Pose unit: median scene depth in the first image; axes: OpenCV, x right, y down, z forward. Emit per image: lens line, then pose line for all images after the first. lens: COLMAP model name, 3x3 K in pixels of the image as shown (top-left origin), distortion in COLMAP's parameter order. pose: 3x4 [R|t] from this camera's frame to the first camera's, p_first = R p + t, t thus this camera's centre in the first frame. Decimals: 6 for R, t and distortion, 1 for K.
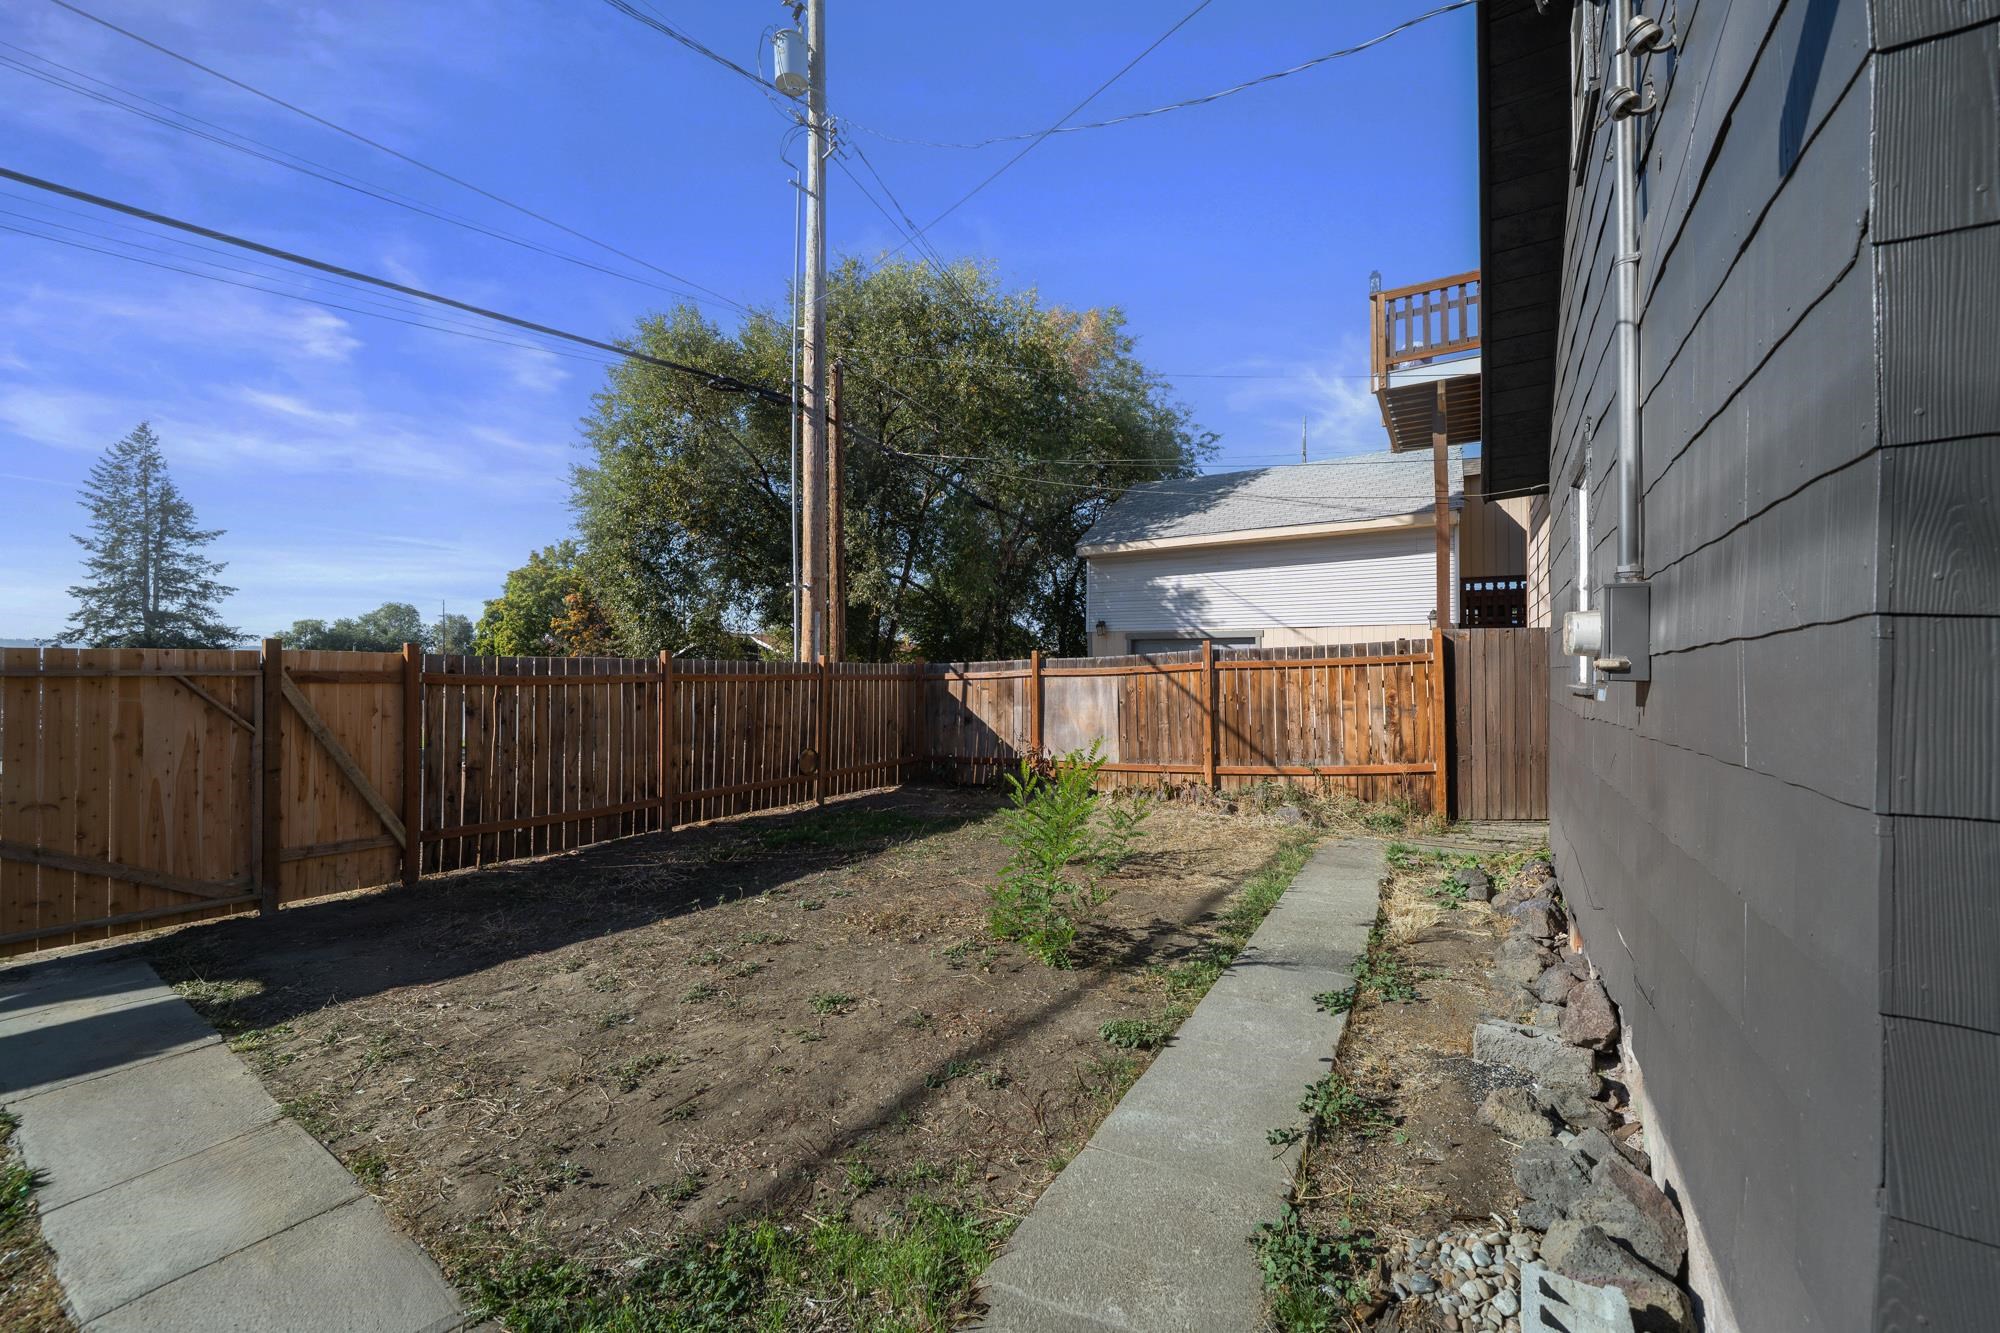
lens RADIAL K [[754.1, 0, 994.7], [0, 754.1, 658.5], [0, 0, 1]] dist [-0.015699, 0.000063]
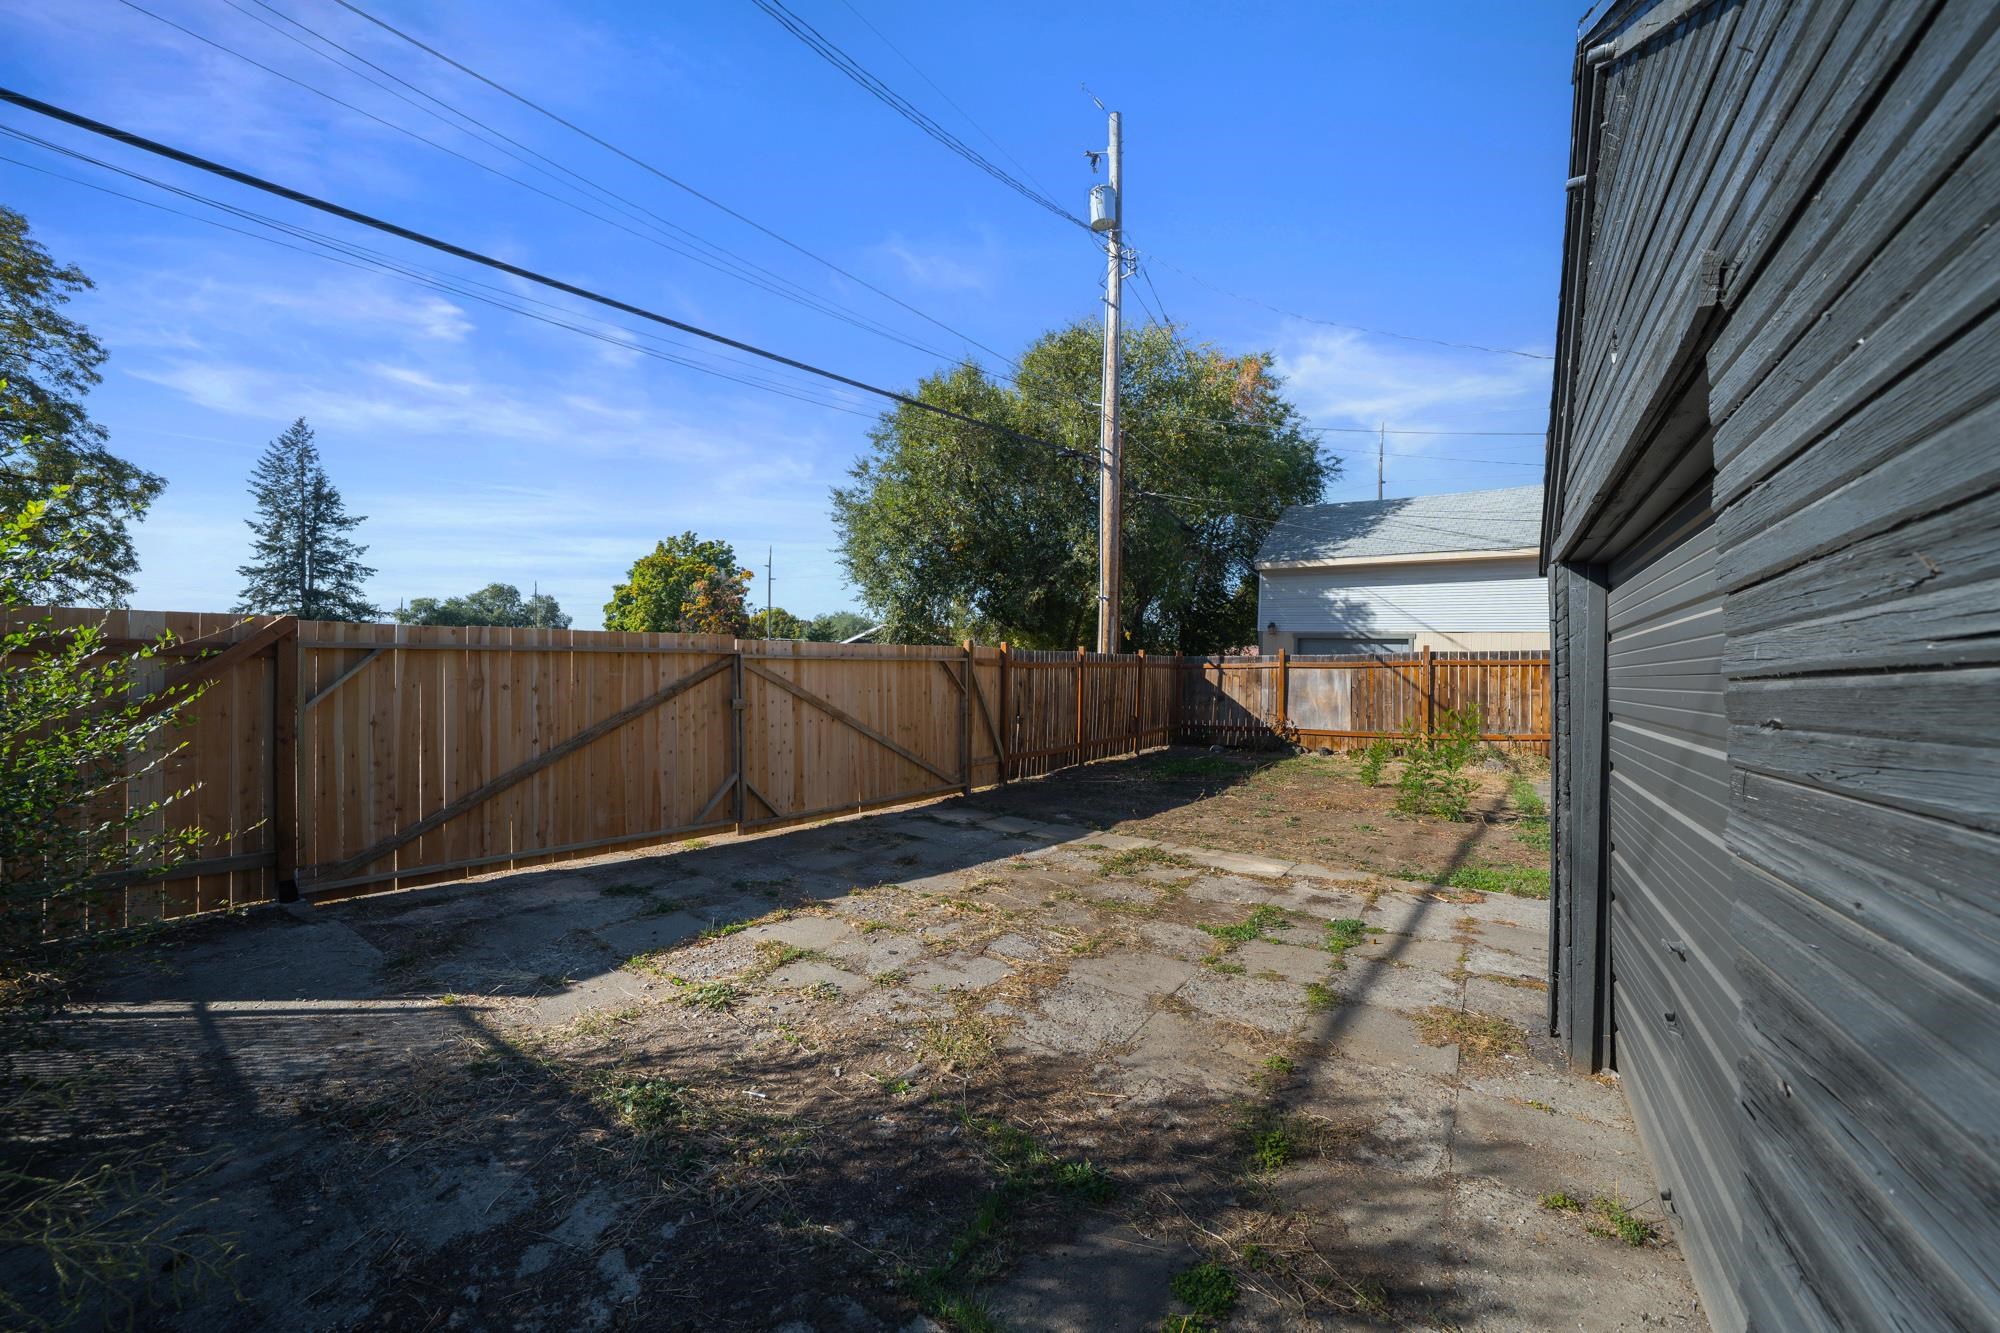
lens RADIAL K [[747.8, 0, 989.3], [0, 747.8, 661.6], [0, 0, 1]] dist [-0.018066, 0.003143]
pose [[0.998623, 0.020270, -0.048394, -0.388143], [-0.019140, 0.999536, 0.023694, -0.008893], [0.048852, -0.022735, 0.998547, -0.362856]]
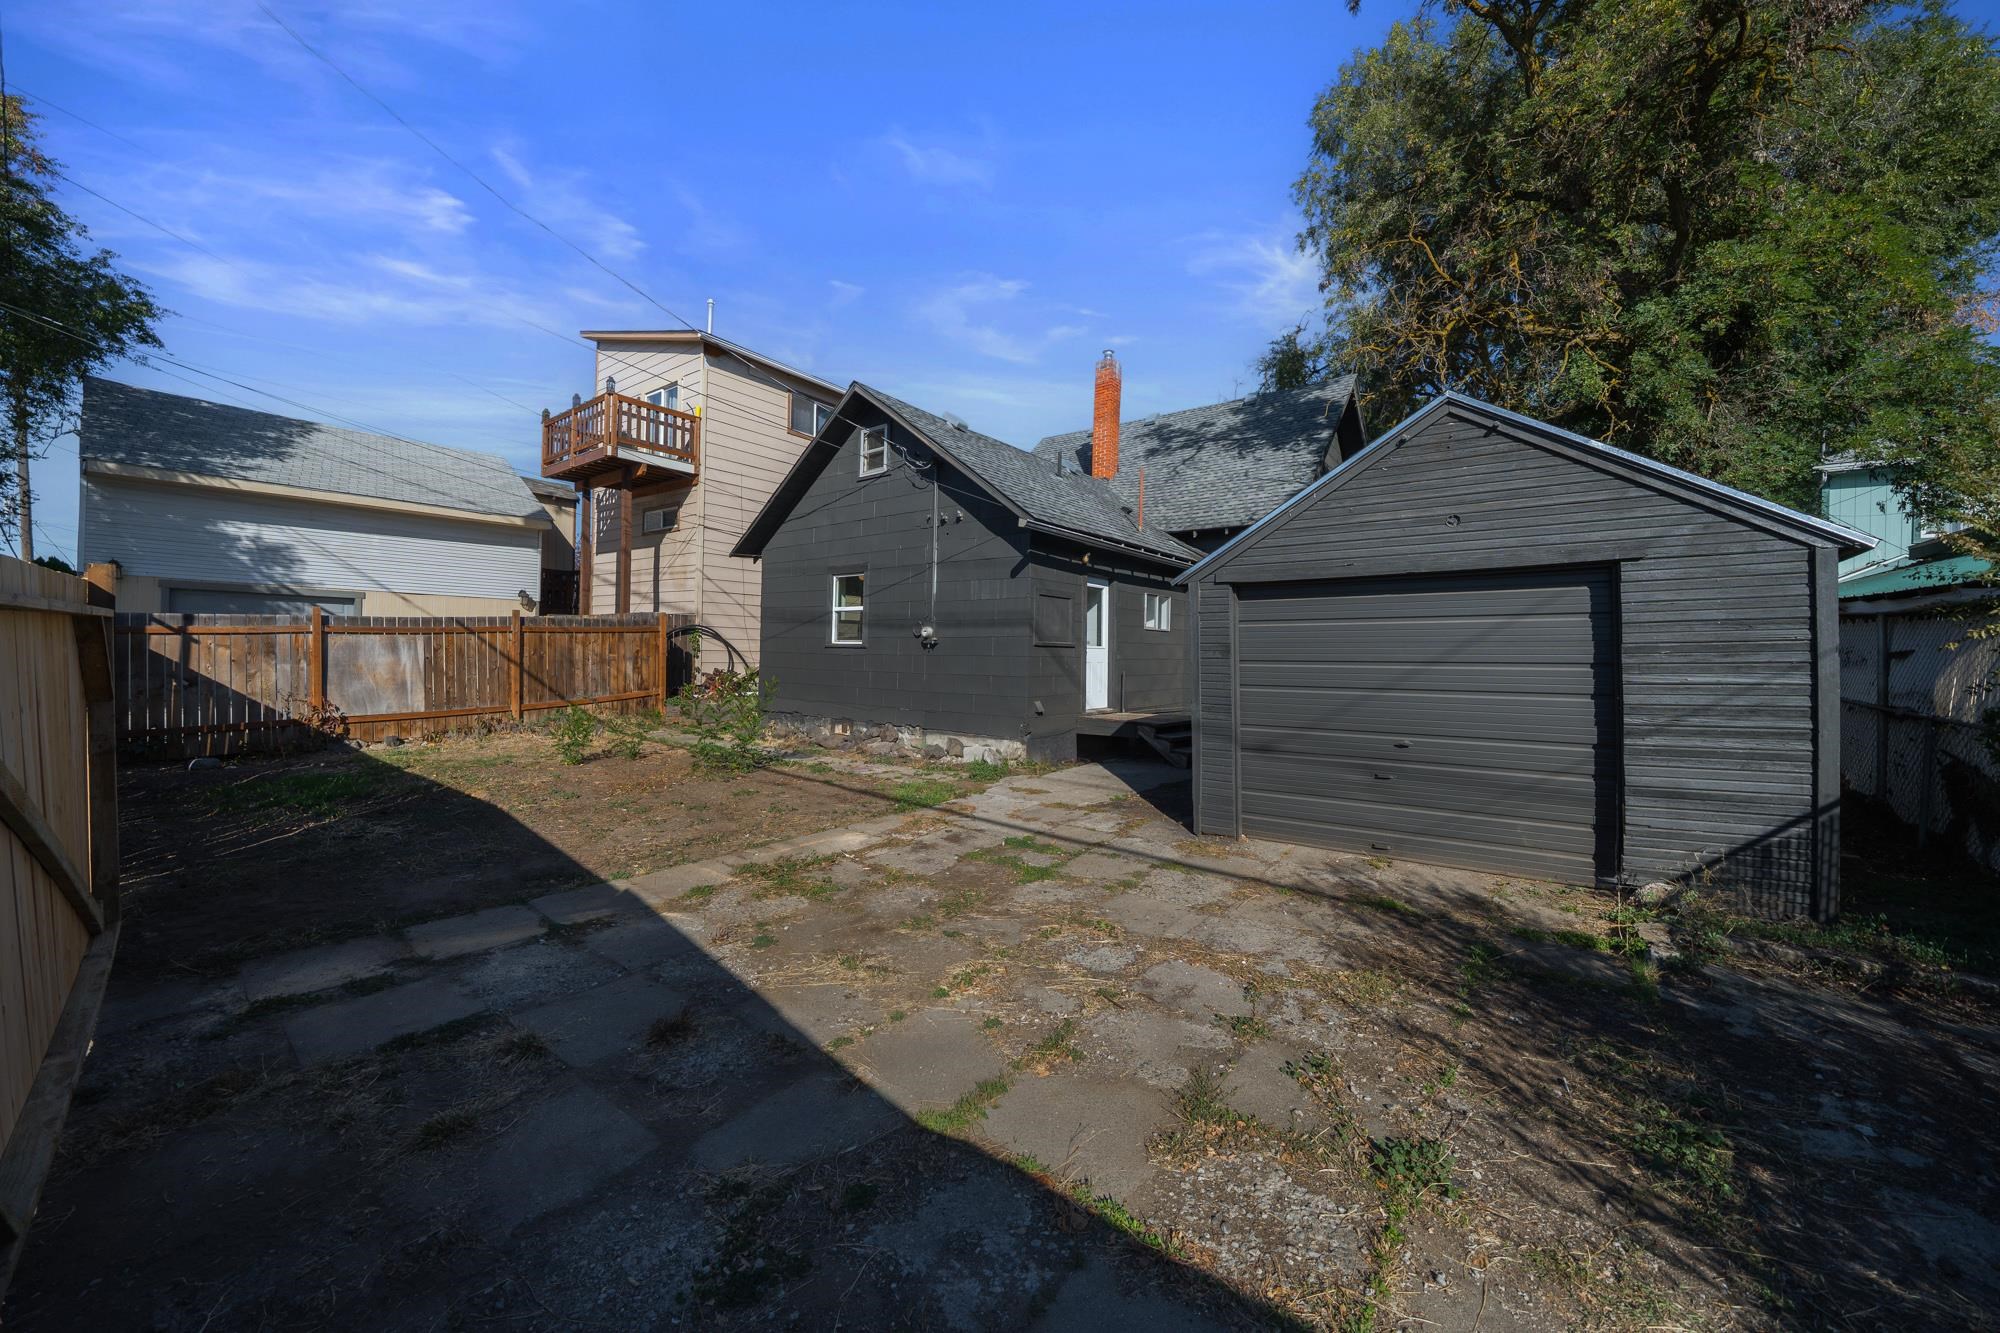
lens RADIAL K [[718.2, 0, 993.8], [0, 718.2, 659.2], [0, 0, 1]] dist [-0.035928, 0.004696]
pose [[0.093512, -0.010457, 0.995563, -0.711436], [-0.038585, 0.999156, 0.014119, 0.010435], [-0.994870, -0.039734, 0.093030, 0.042594]]
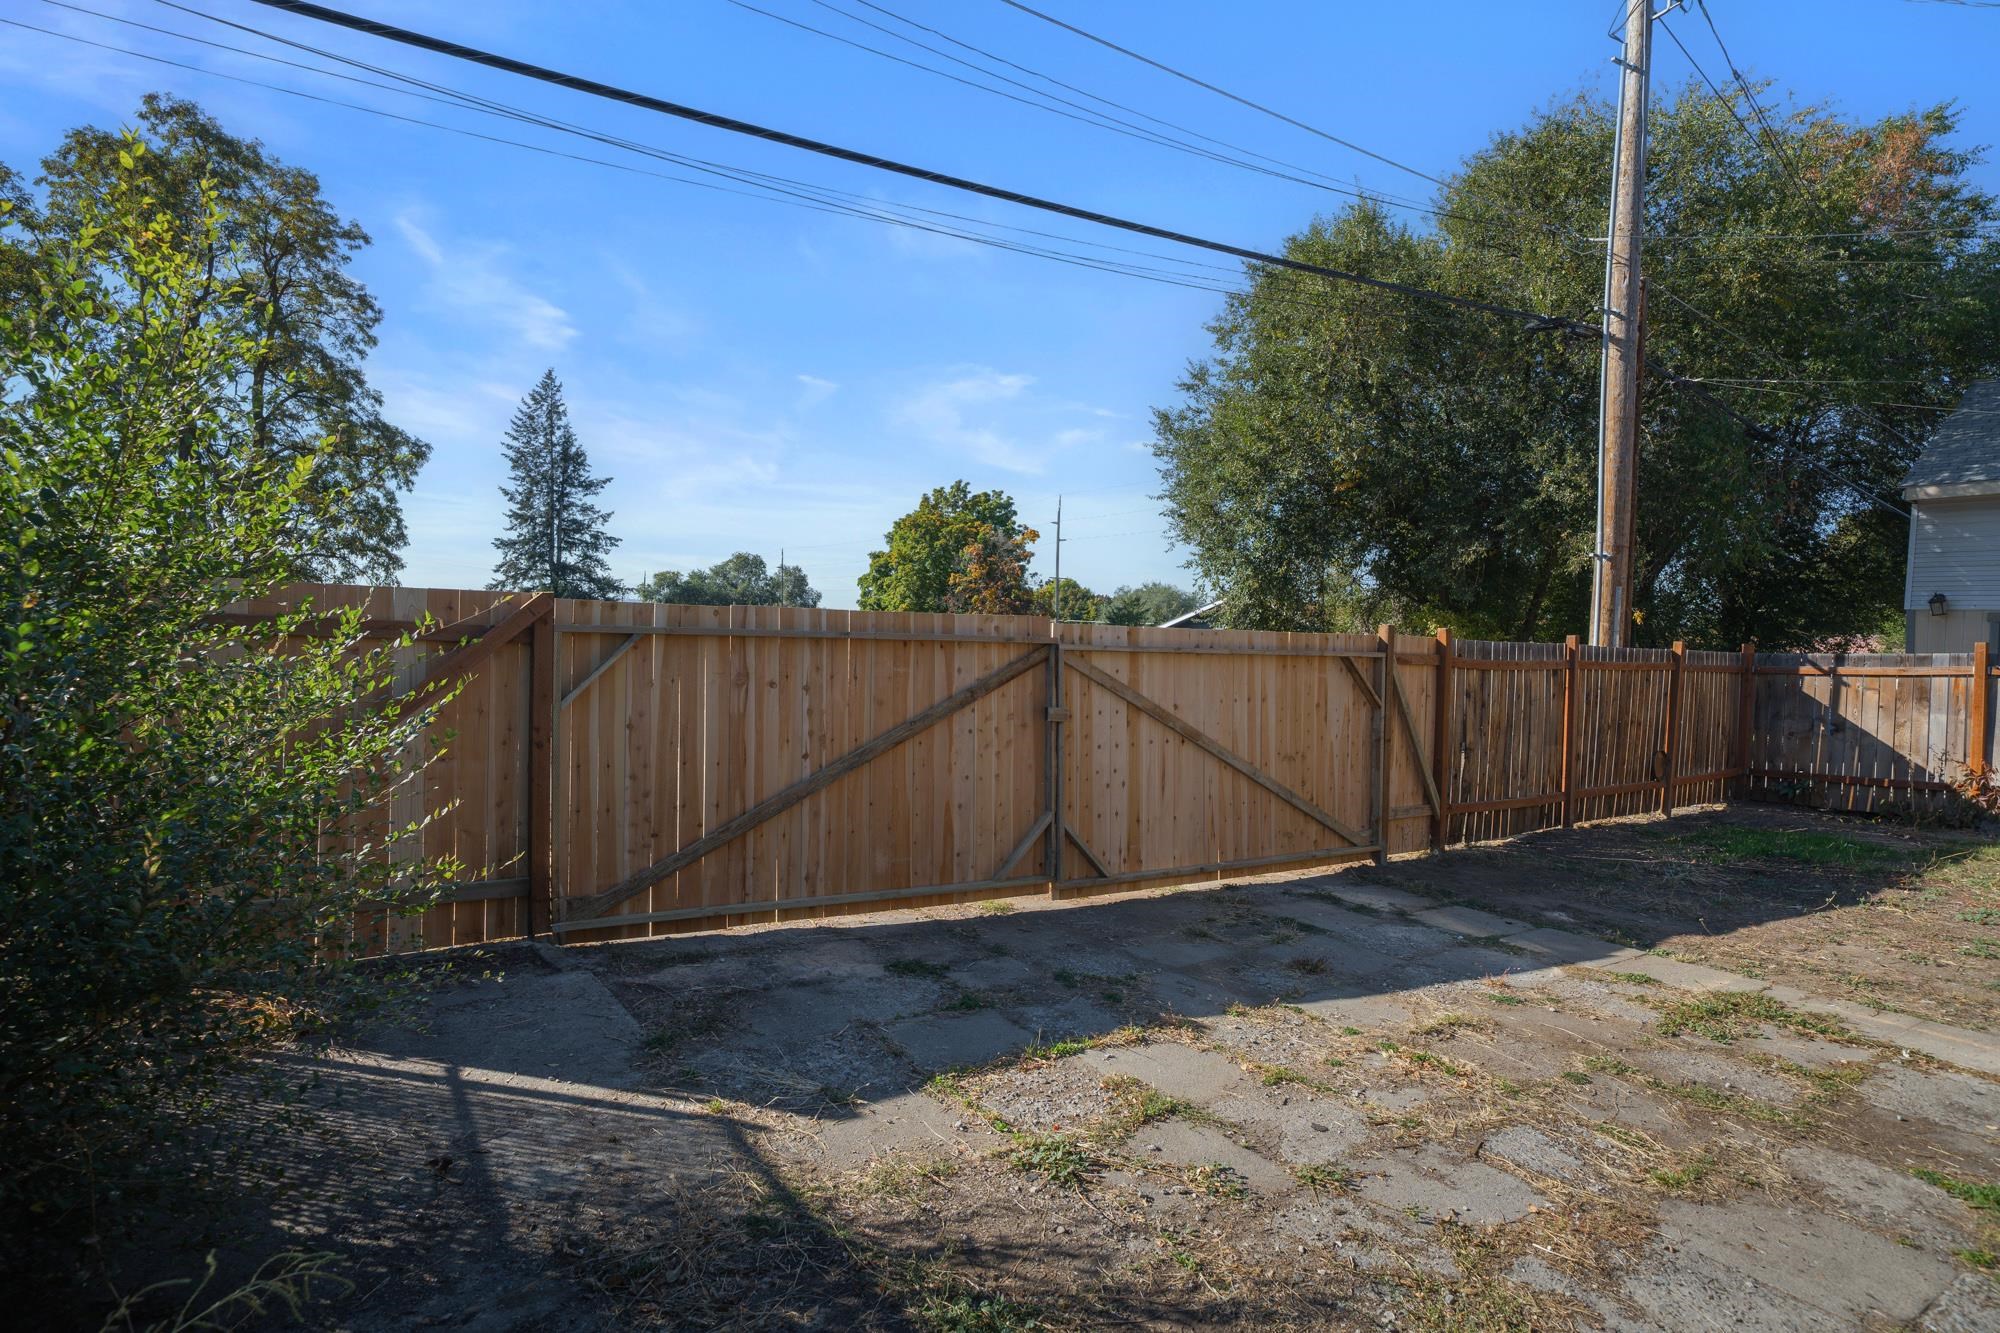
lens RADIAL K [[1033.6, 0, 988.3], [0, 1033.6, 661.3], [0, 0, 1]] dist [0.015638, 0.000400]
pose [[0.921320, 0.037075, -0.387033, -0.426582], [-0.023471, 0.998931, 0.039819, -0.009453], [0.388096, -0.027602, 0.921206, -0.330501]]
